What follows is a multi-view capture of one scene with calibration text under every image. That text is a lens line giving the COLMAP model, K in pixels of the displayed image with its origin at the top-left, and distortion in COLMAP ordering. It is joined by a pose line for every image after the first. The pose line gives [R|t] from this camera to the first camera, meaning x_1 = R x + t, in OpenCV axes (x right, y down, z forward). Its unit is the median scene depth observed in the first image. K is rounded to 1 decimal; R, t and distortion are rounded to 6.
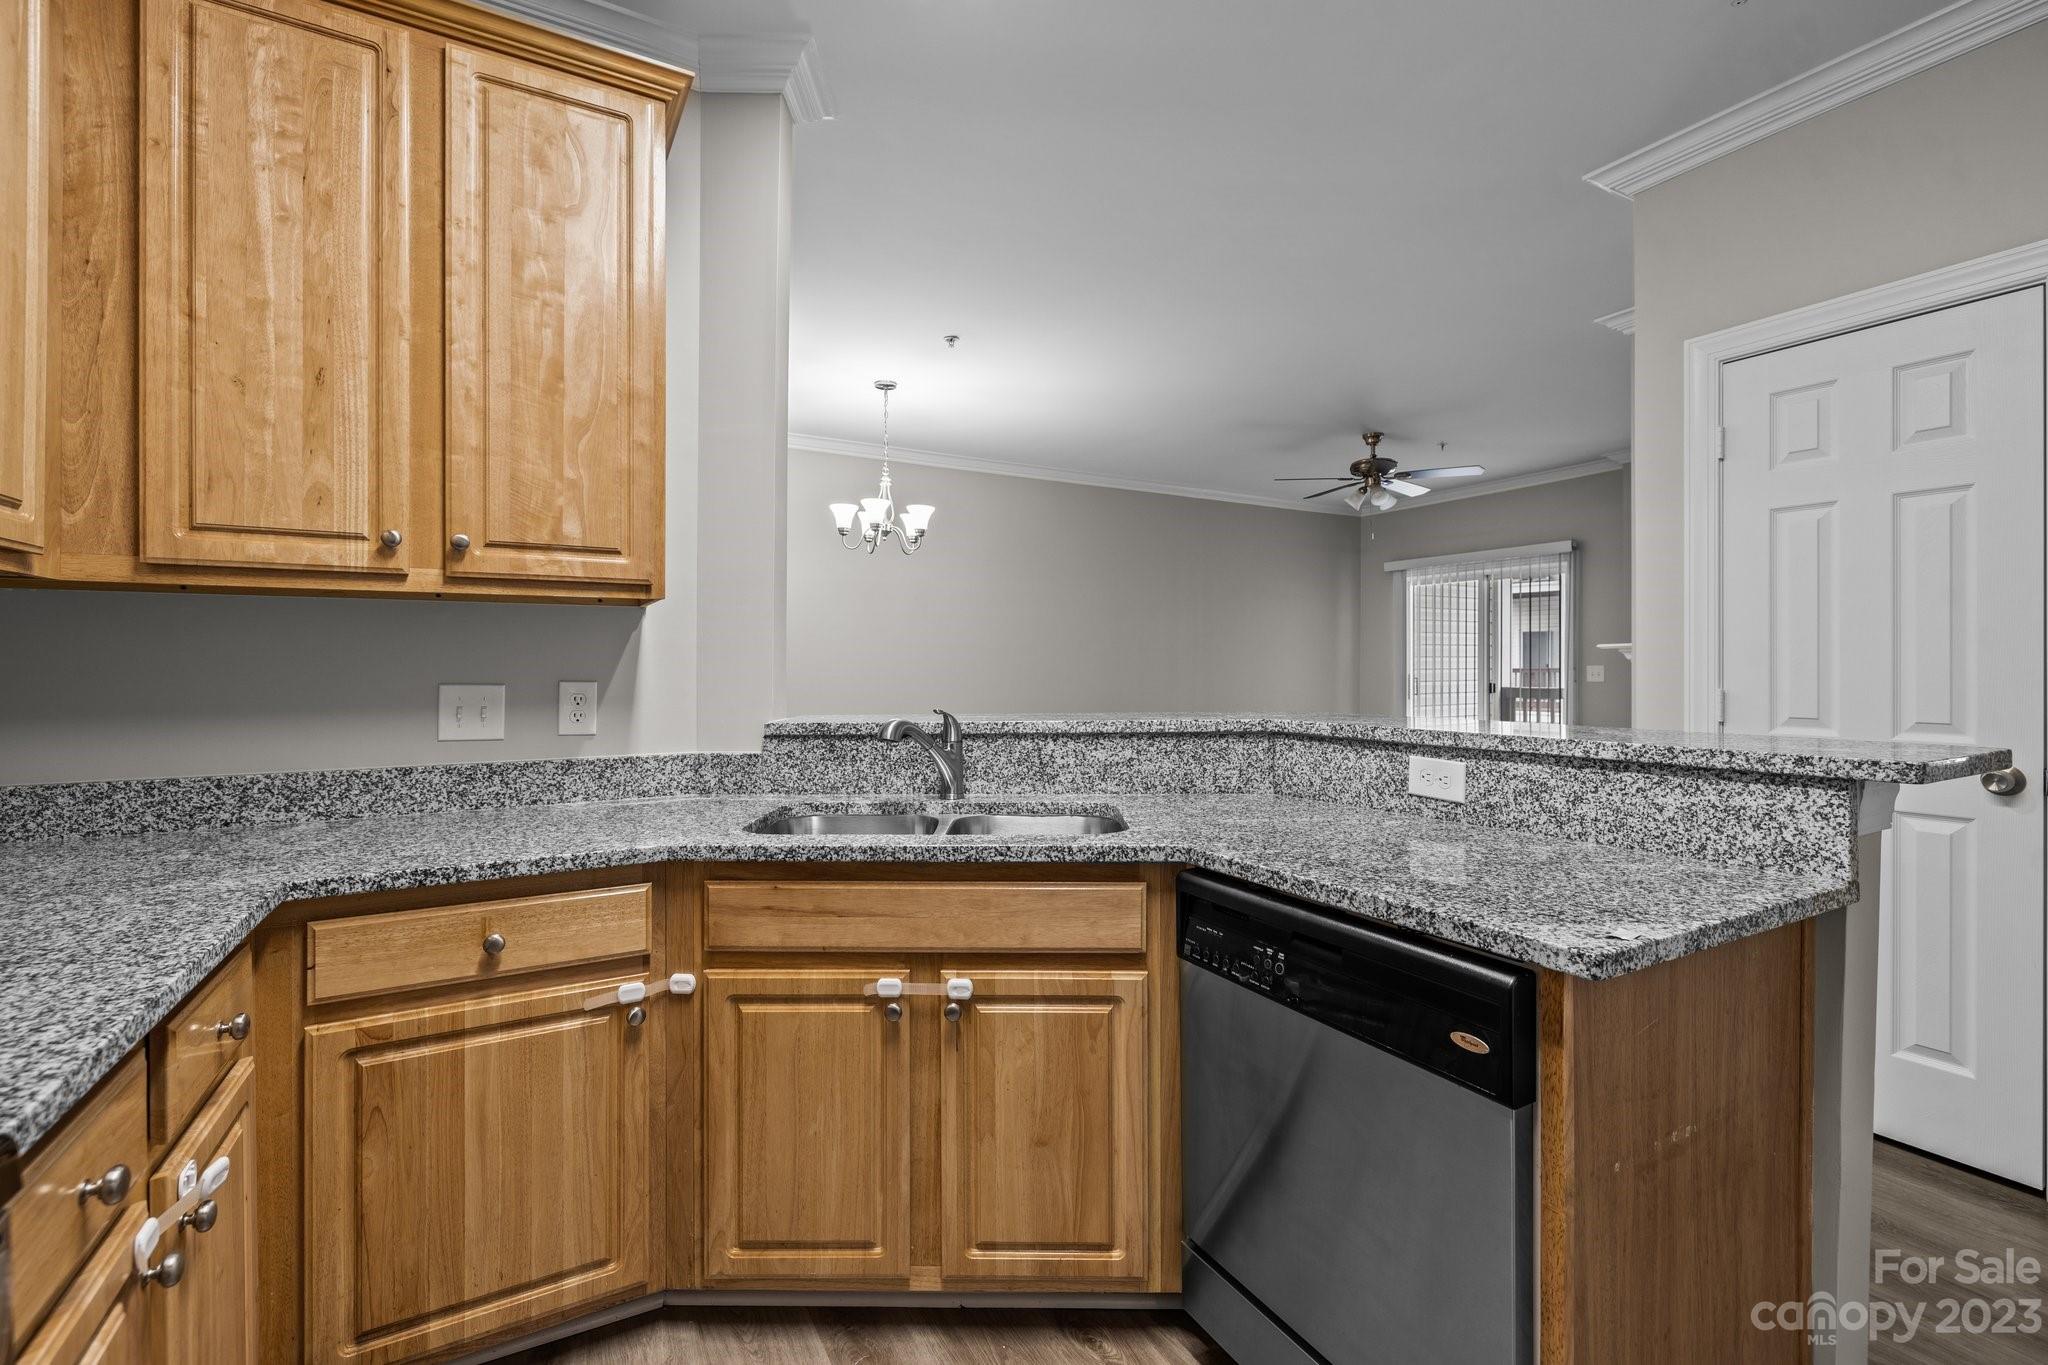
lens RADIAL K [[872.5, 0, 1036.6], [0, 872.5, 669.2], [0, 0, 1]] dist [-0.002368, 0.000854]
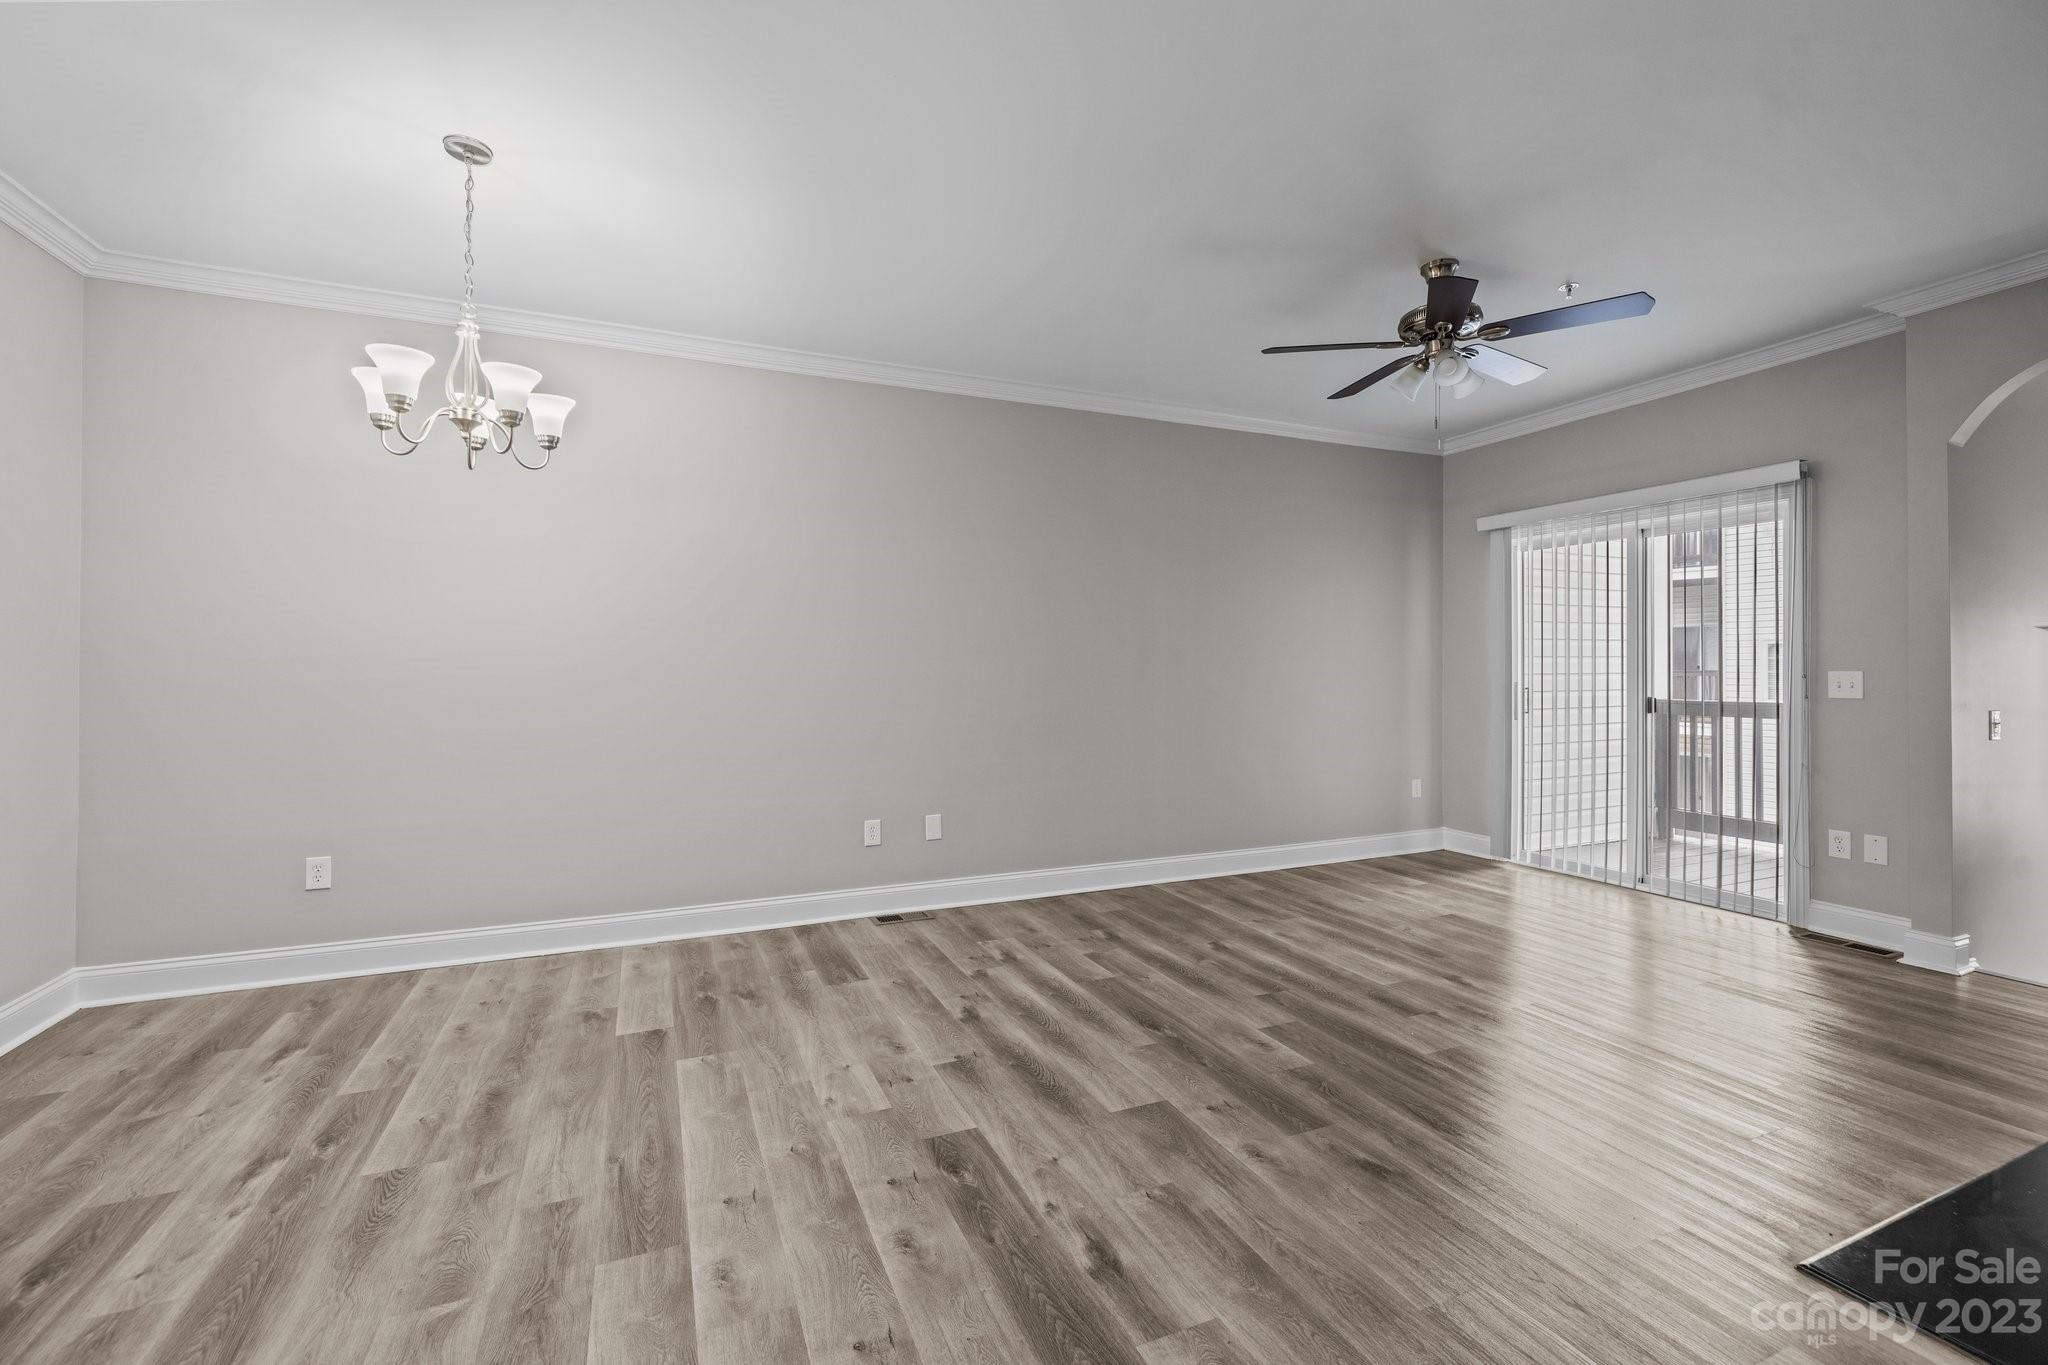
lens RADIAL K [[872.5, 0, 1029.6], [0, 872.5, 662.1], [0, 0, 1]] dist [-0.002368, 0.000854]
pose [[0.993026, -0.000491, -0.117897, 0.651739], [-0.000475, 0.999967, -0.008171, -0.019625], [0.117897, 0.008170, 0.992992, 1.411188]]
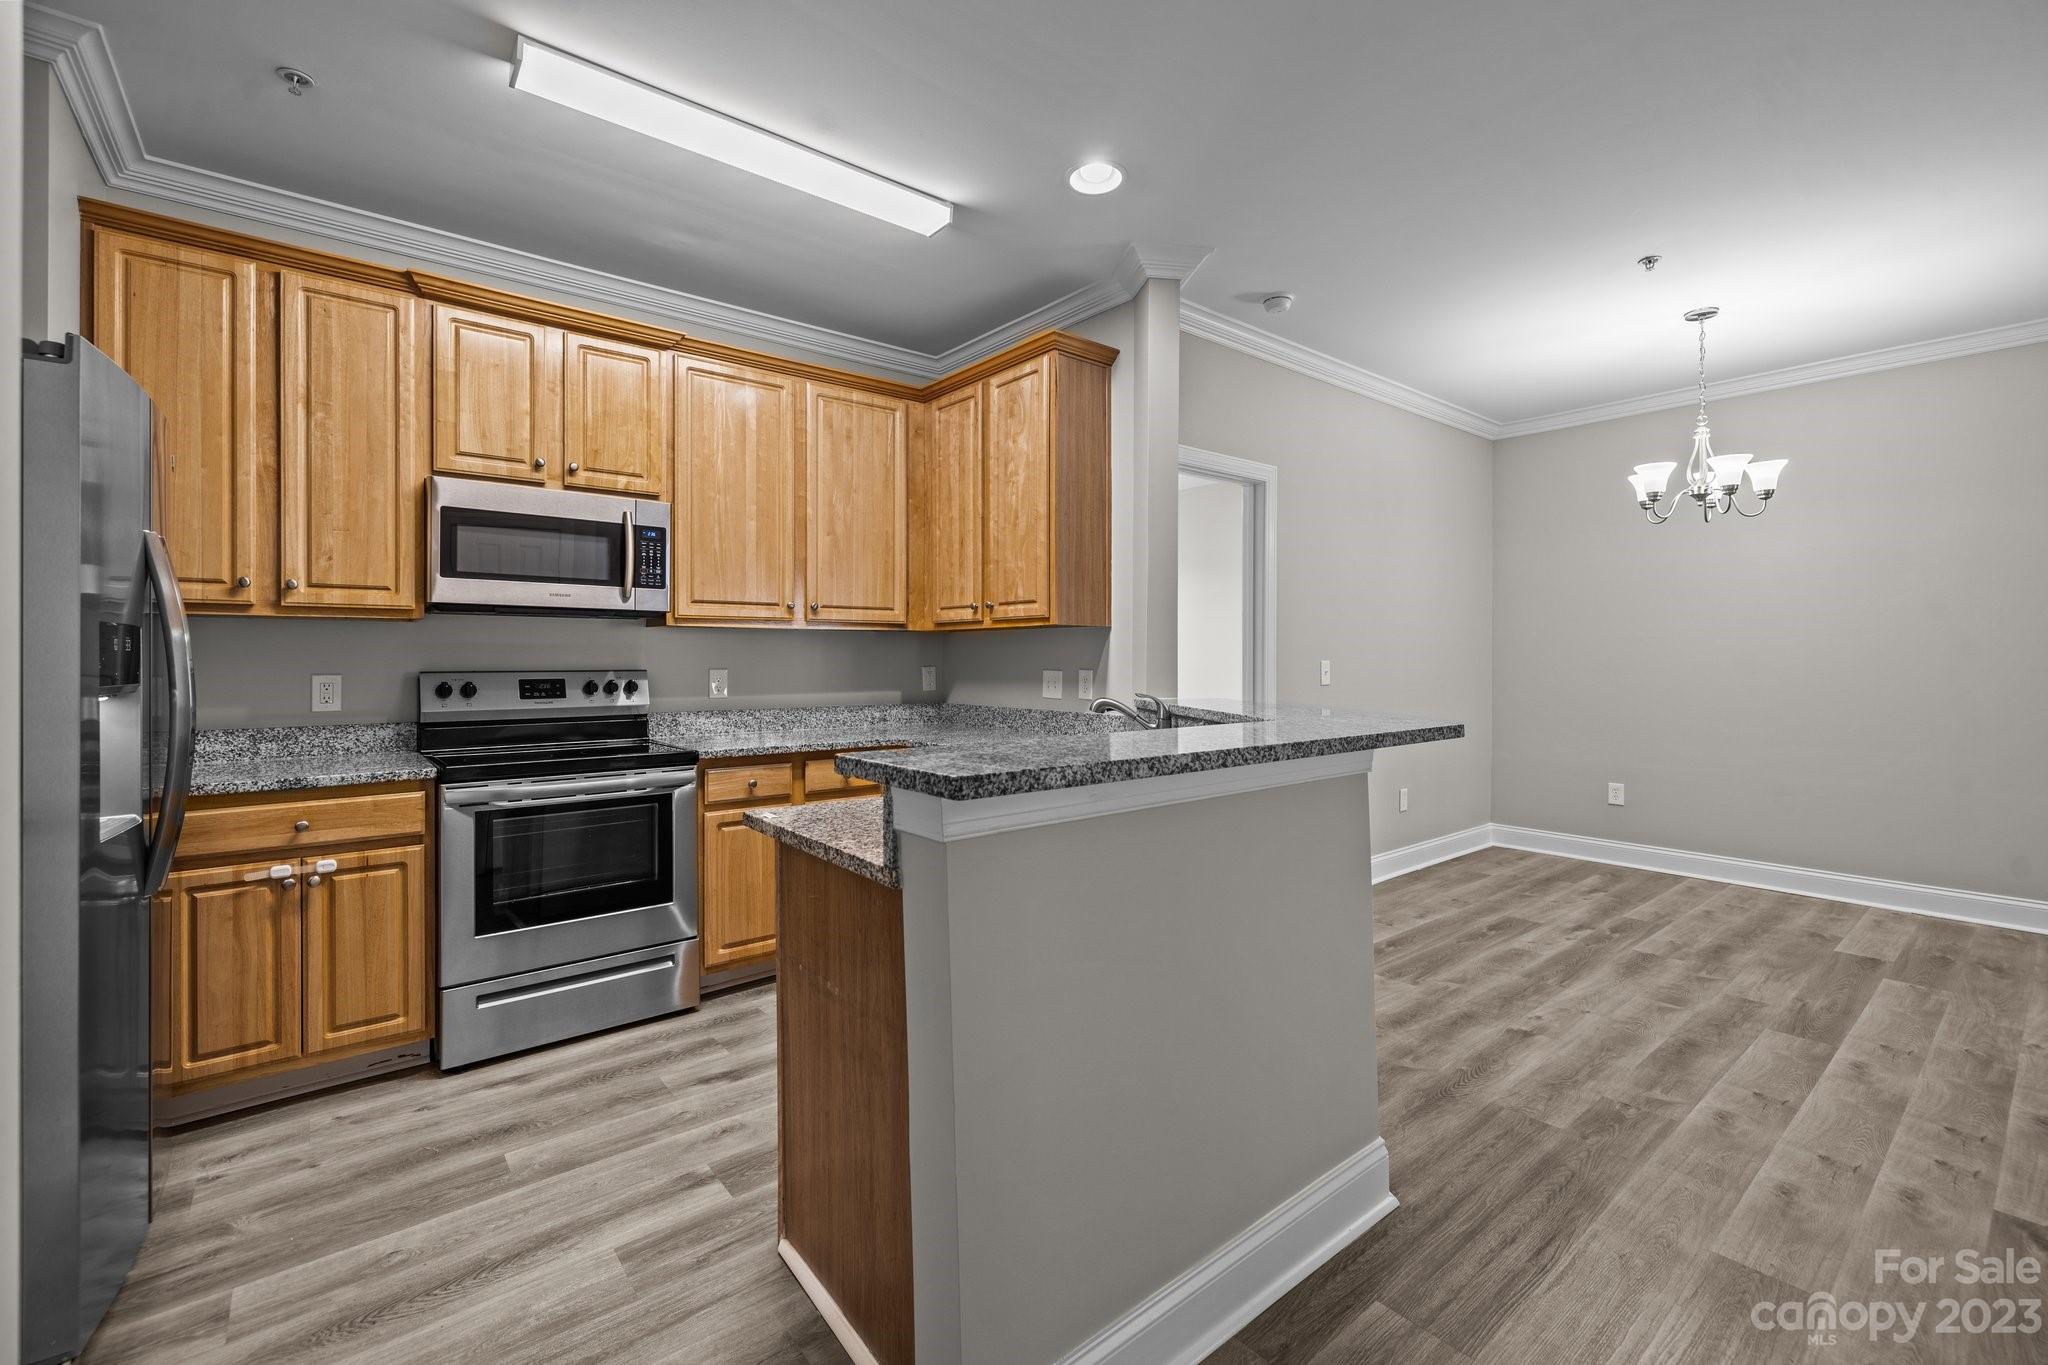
lens RADIAL K [[872.5, 0, 1023.6], [0, 872.5, 658.3], [0, 0, 1]] dist [-0.002368, 0.000854]
pose [[0.156802, 0.002505, -0.987627, 1.452924], [-0.003763, 0.999991, 0.001939, -0.014646], [0.987623, 0.003412, 0.156810, 0.707456]]
